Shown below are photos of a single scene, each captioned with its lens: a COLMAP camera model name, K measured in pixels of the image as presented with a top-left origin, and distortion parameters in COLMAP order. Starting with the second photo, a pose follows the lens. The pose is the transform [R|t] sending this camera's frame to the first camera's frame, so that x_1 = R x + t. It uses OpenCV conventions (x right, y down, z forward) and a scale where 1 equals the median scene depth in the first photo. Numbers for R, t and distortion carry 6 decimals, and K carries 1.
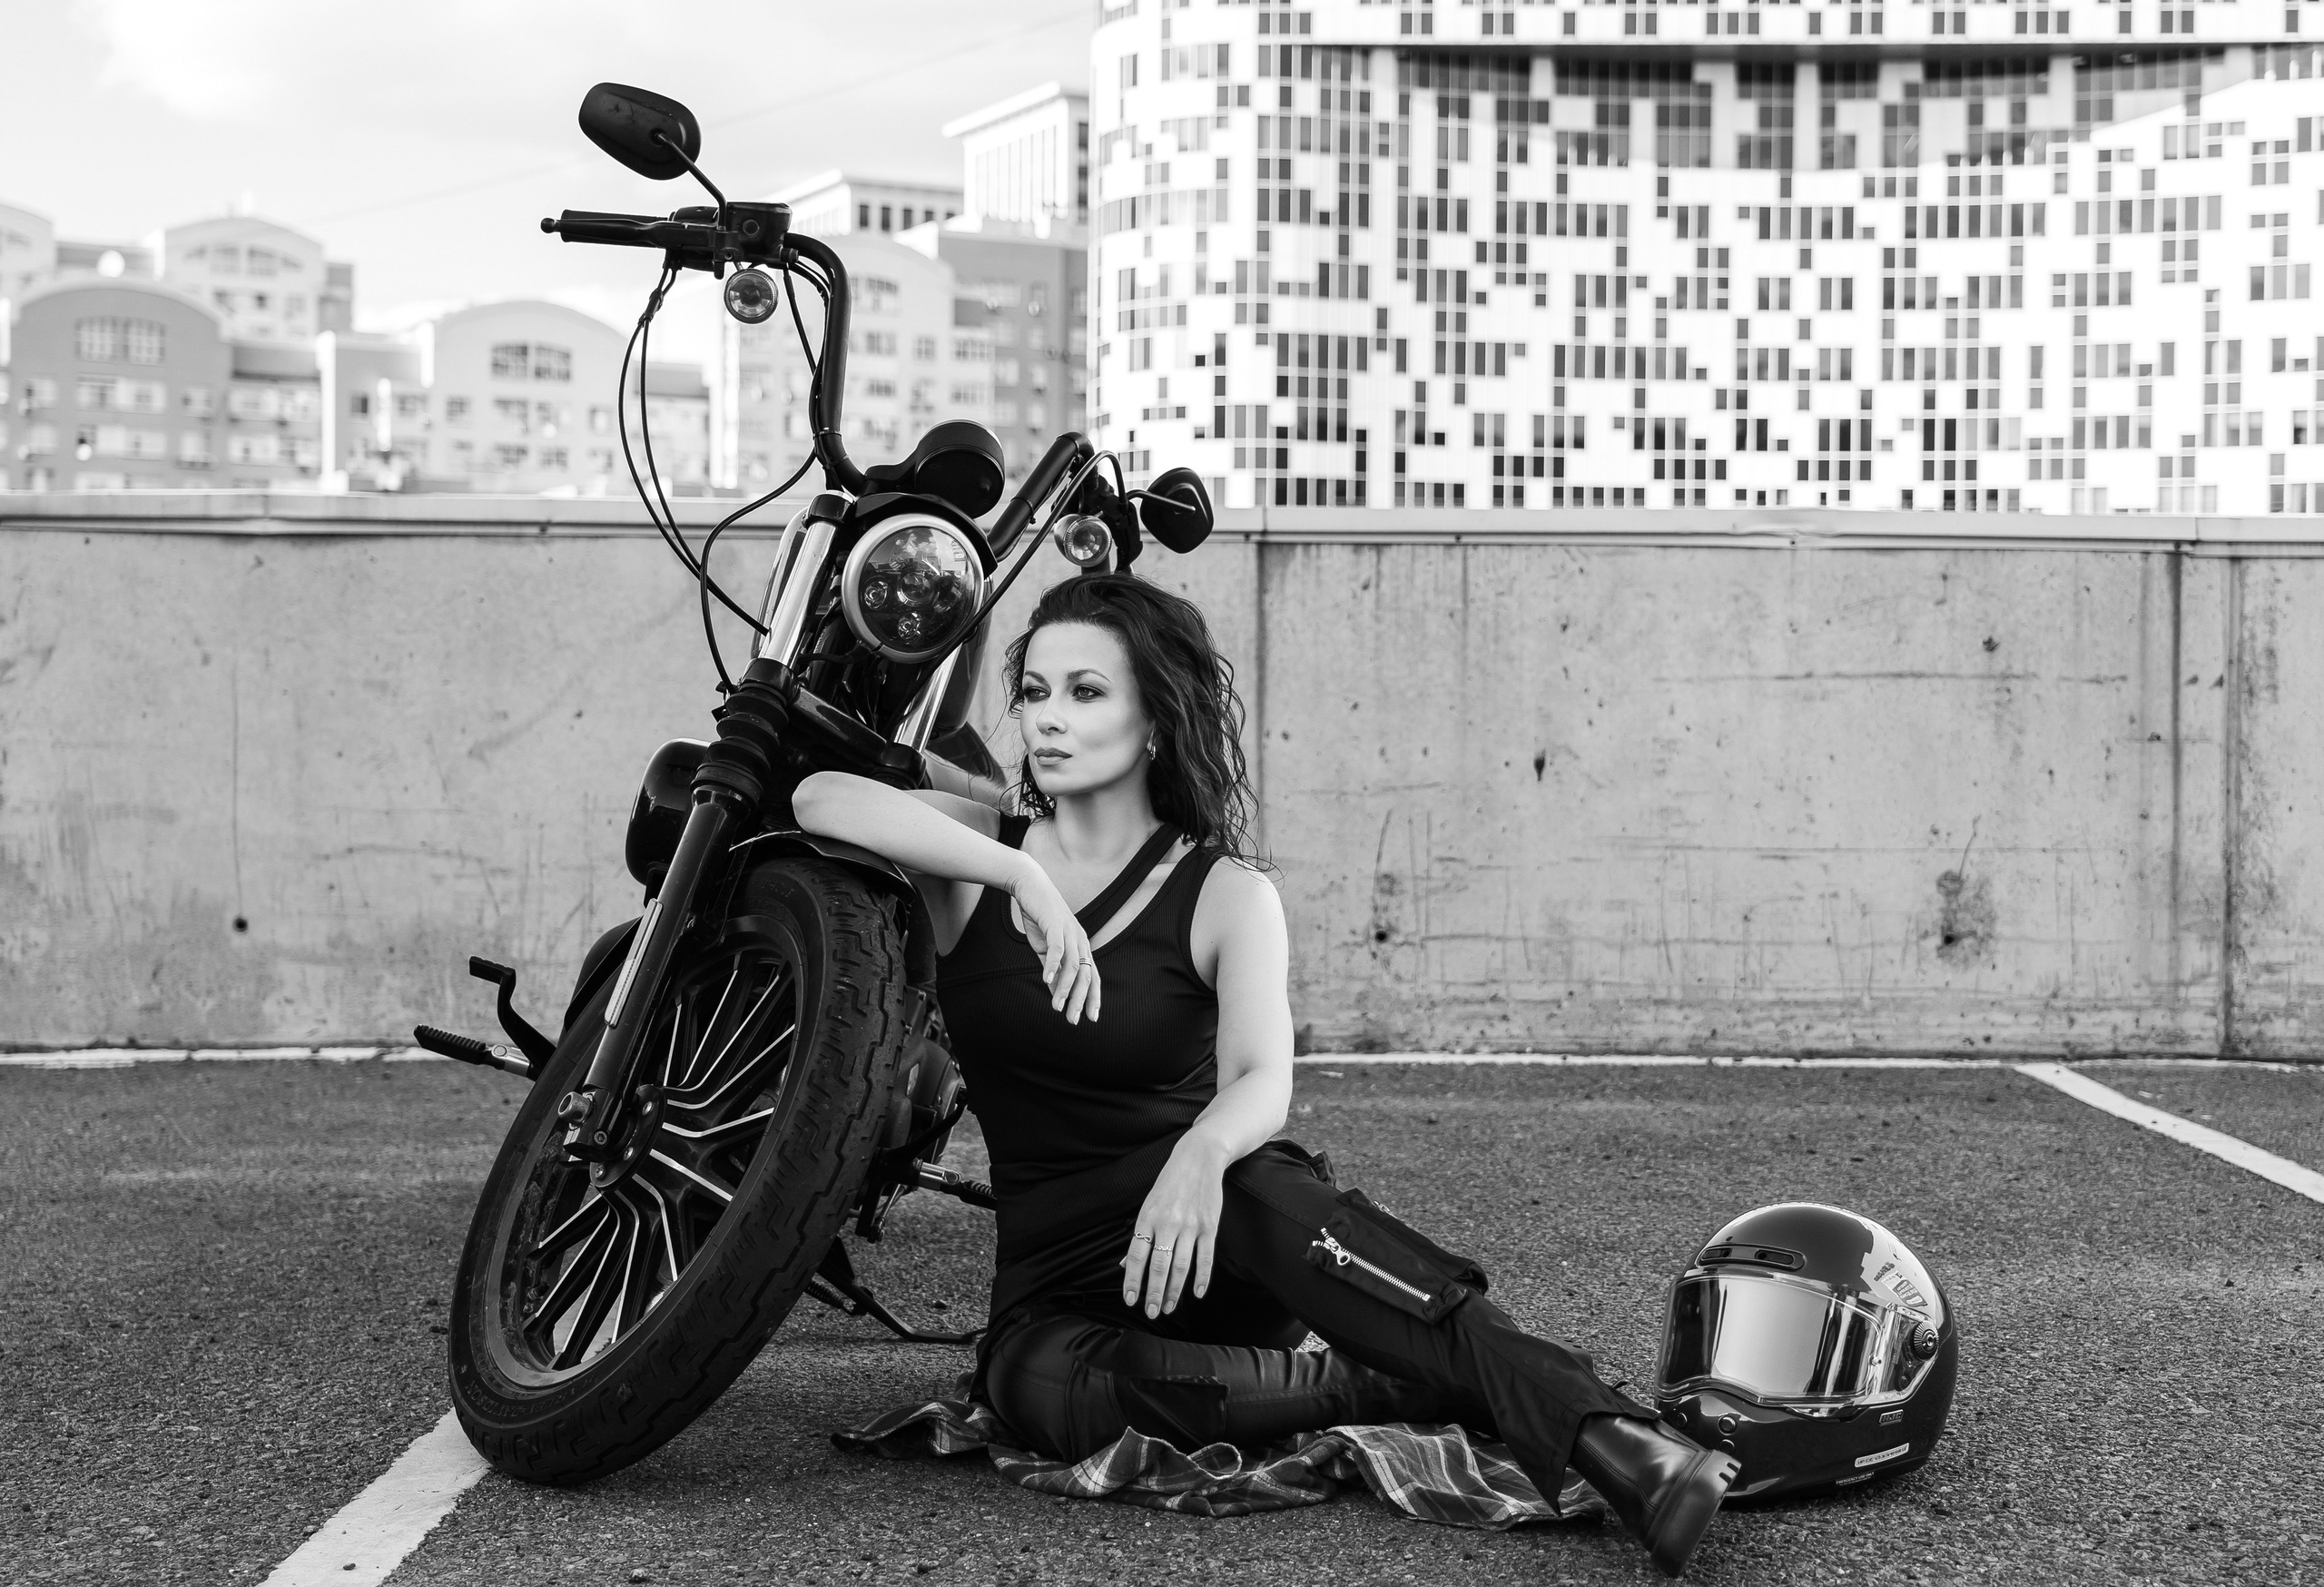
lens RADIAL K [[3482.9, 0, 1192.0], [0, 3482.9, 793.4], [0, 0, 1]] dist [0.109799, -0.066556]
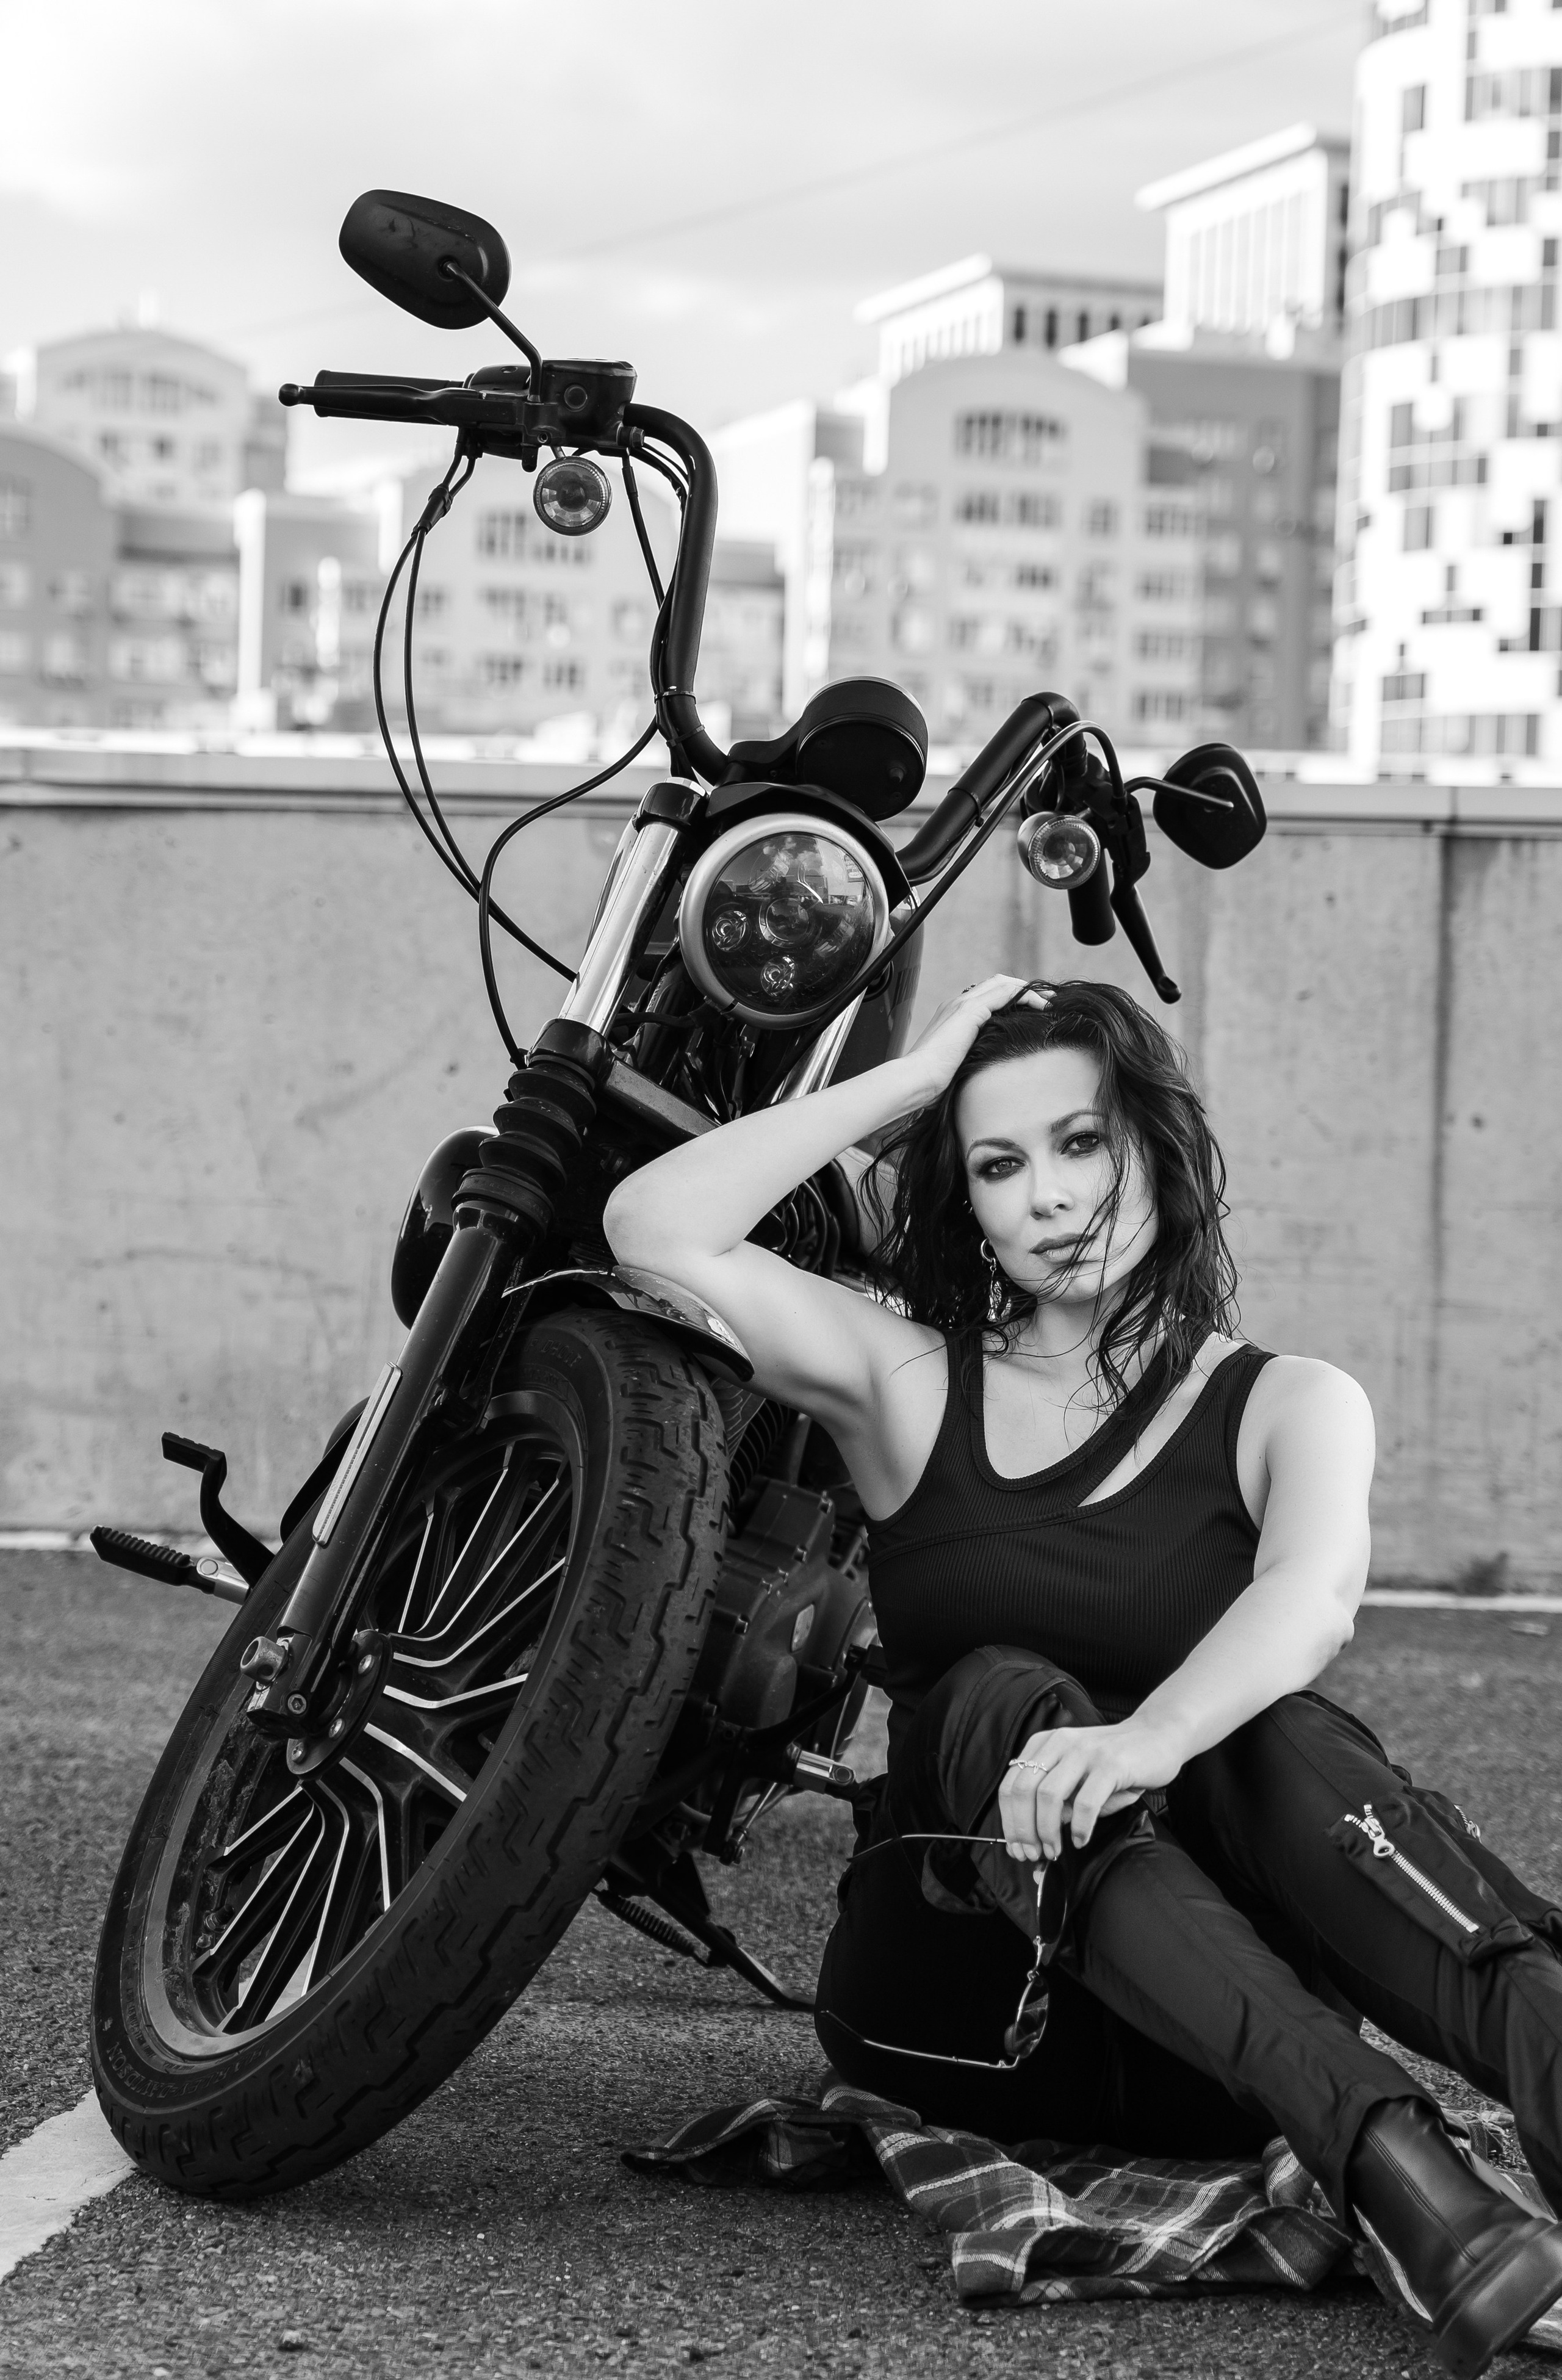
lens RADIAL K [[5115.7, 0, 779.9], [0, 5115.7, 1149.1], [0, 0, 1]] dist [0.122309, 0.065049]
pose [[0.990161, 0.023770, -0.137898, 0.030136], [-0.024326, 0.999701, -0.002350, -0.005715], [0.137801, 0.005682, 0.990444, -0.001591]]
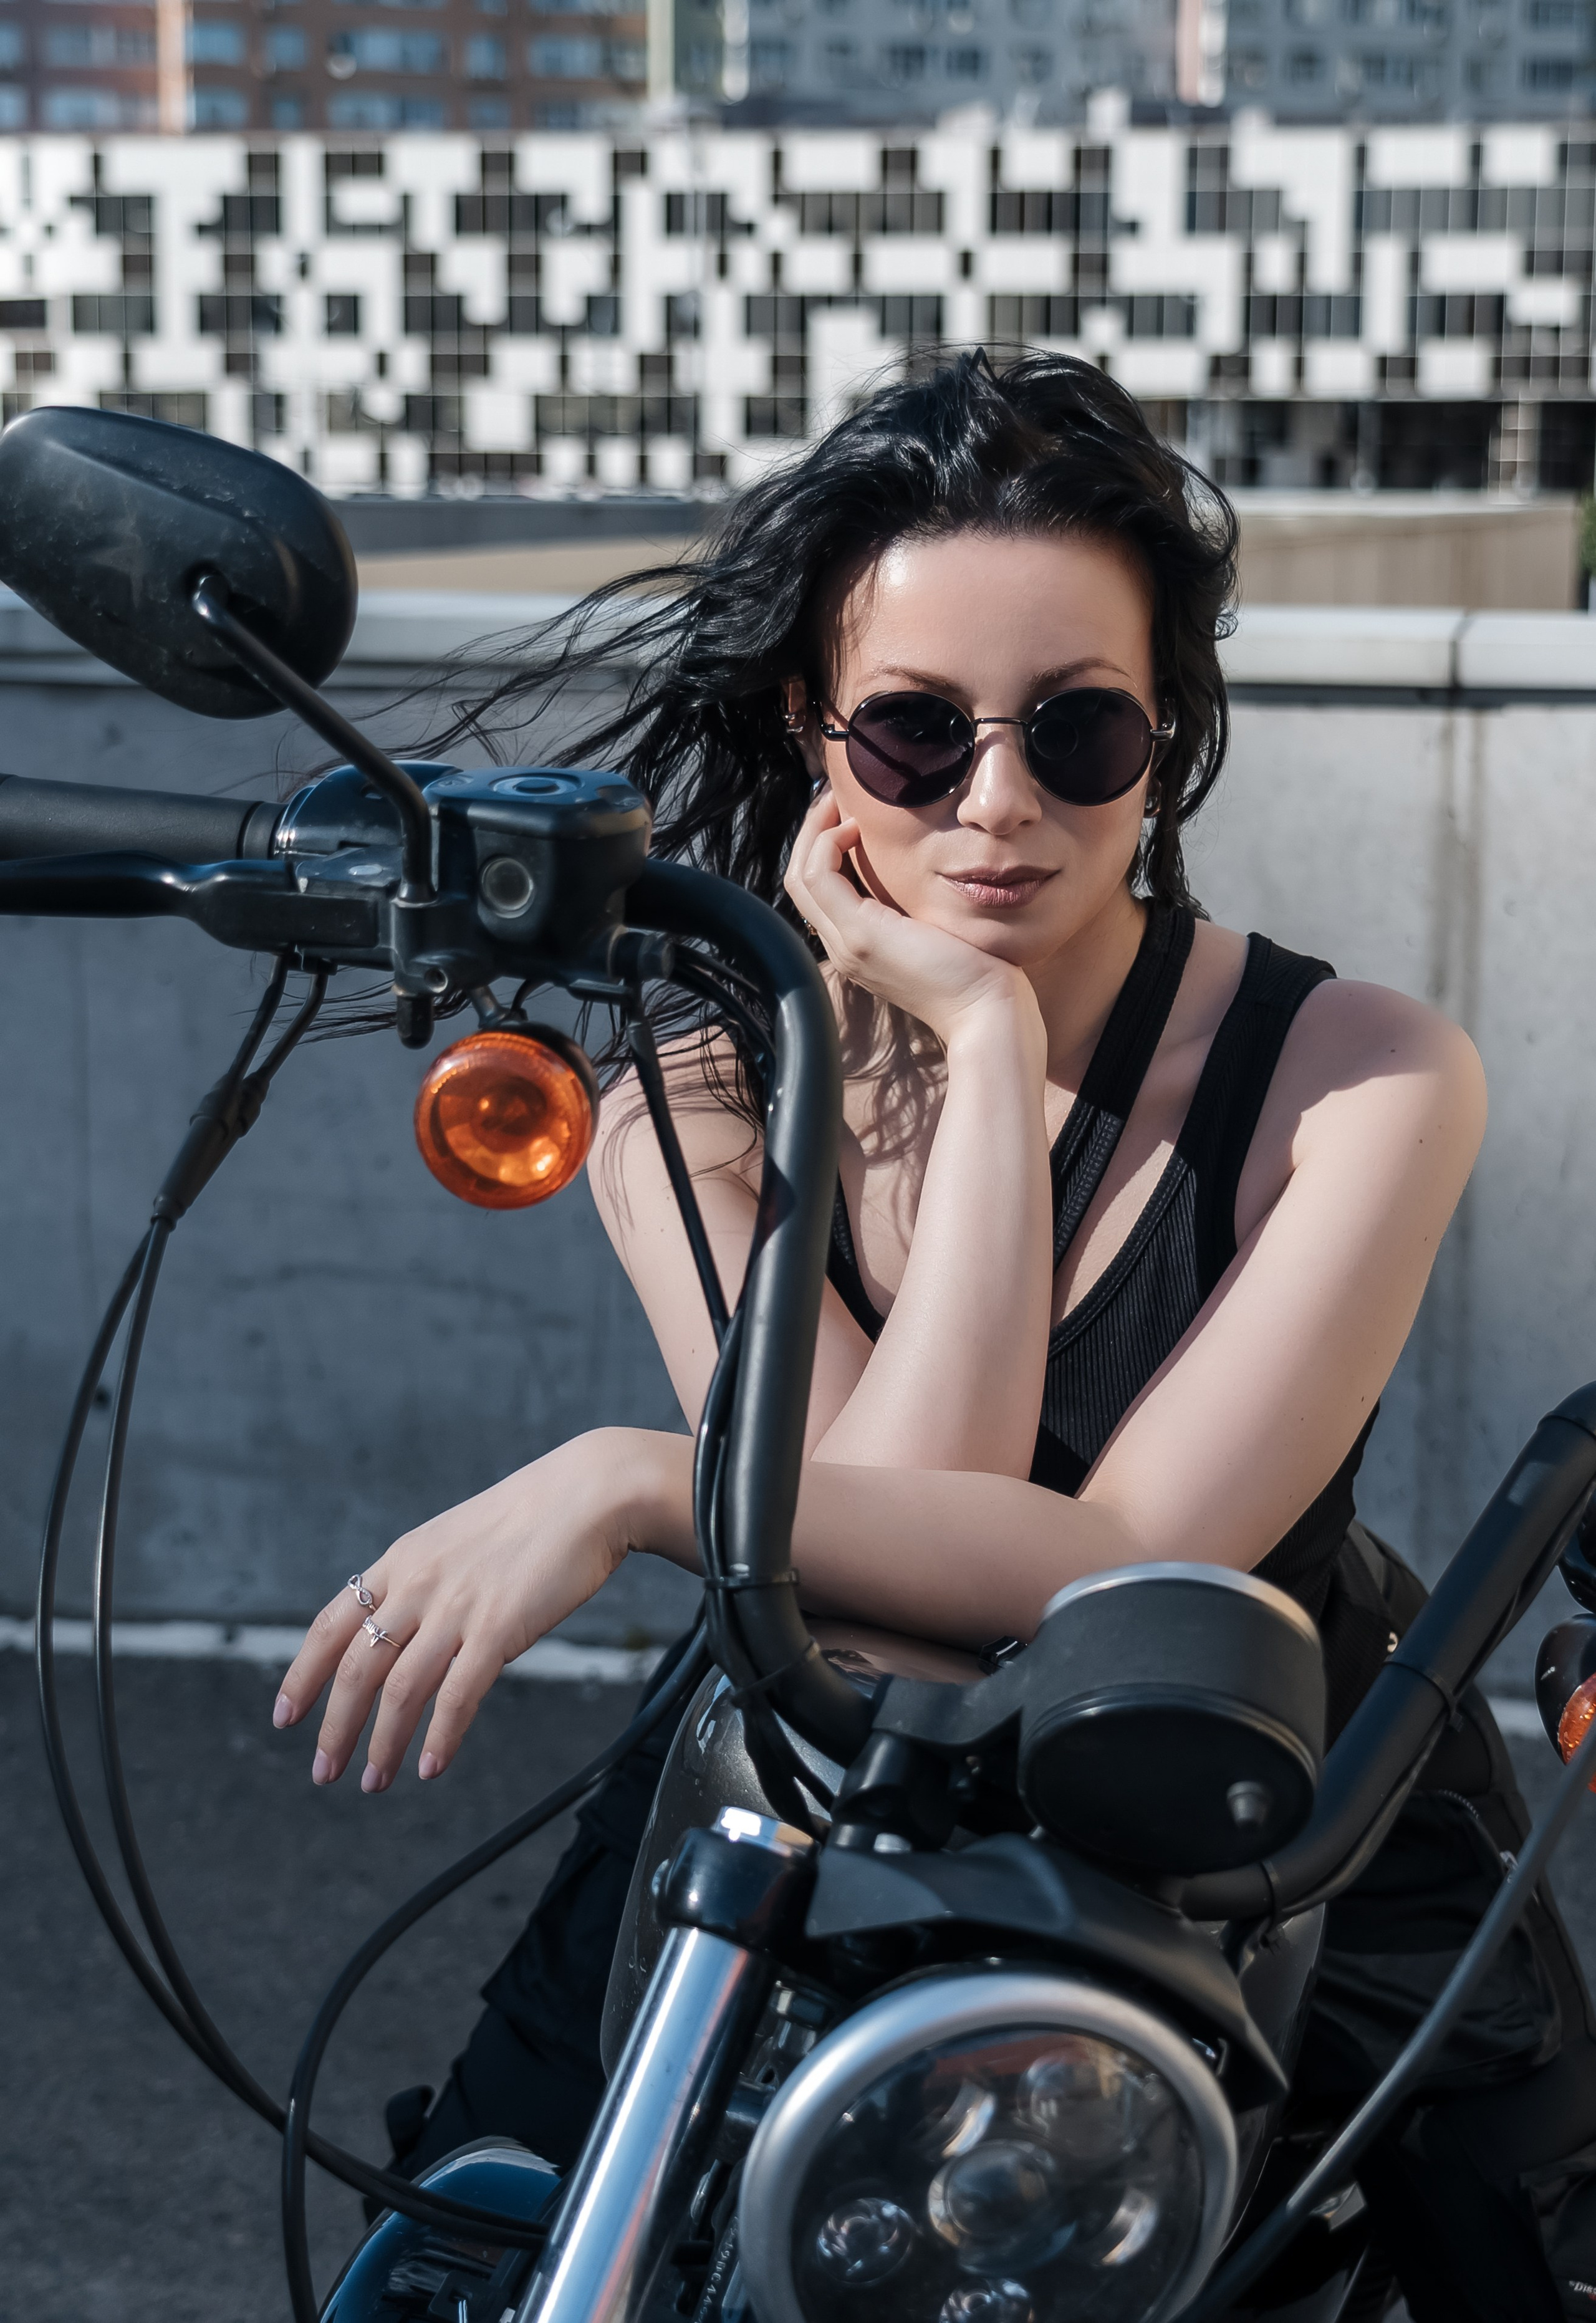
lens RADIAL K [[4702.1, 0, 857.9], [0, 4702.1, 1160.1], [0, 0, 1]] dist [0.224341, -0.074853]
pose [[0.978628, 0.026999, -0.203861, -0.006597], [0.001638, 0.990289, 0.139013, -0.101265], [0.205634, -0.136375, 0.969080, 0.315420]]
